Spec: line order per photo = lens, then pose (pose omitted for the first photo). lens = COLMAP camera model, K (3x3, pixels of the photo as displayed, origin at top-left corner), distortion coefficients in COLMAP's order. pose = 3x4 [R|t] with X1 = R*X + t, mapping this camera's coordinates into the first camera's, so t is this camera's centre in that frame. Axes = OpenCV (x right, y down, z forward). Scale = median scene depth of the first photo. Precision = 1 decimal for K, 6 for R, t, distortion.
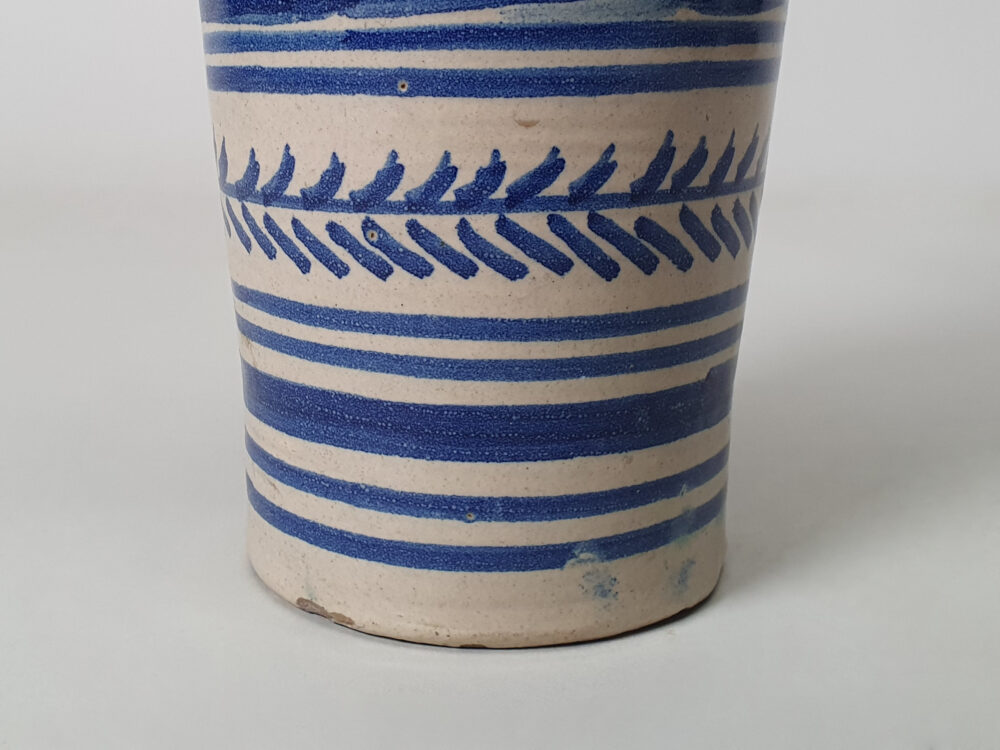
lens RADIAL K [[1046.4, 0, 503.1], [0, 1046.4, 368.8], [0, 0, 1]] dist [0.113929, 0.000000]
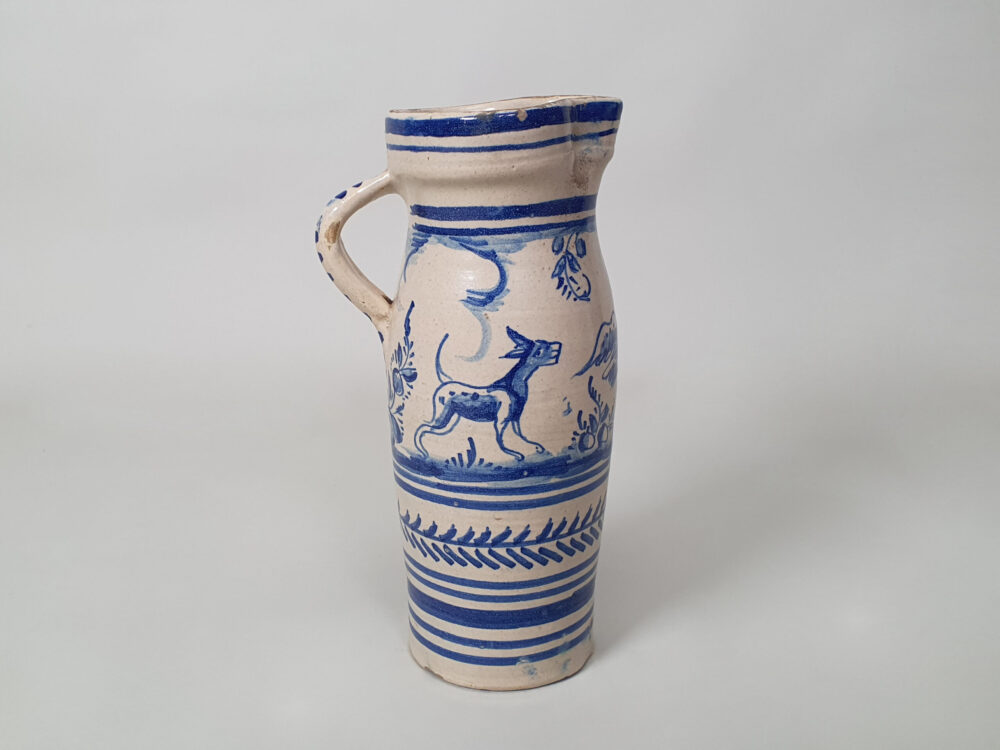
lens RADIAL K [[1046.4, 0, 493.5], [0, 1046.4, 379.3], [0, 0, 1]] dist [0.113929, 0.000000]
pose [[0.984229, 0.014864, -0.176273, 0.495532], [0.009125, 0.990871, 0.134504, -0.968124], [0.176663, -0.133991, 0.975109, -1.694707]]
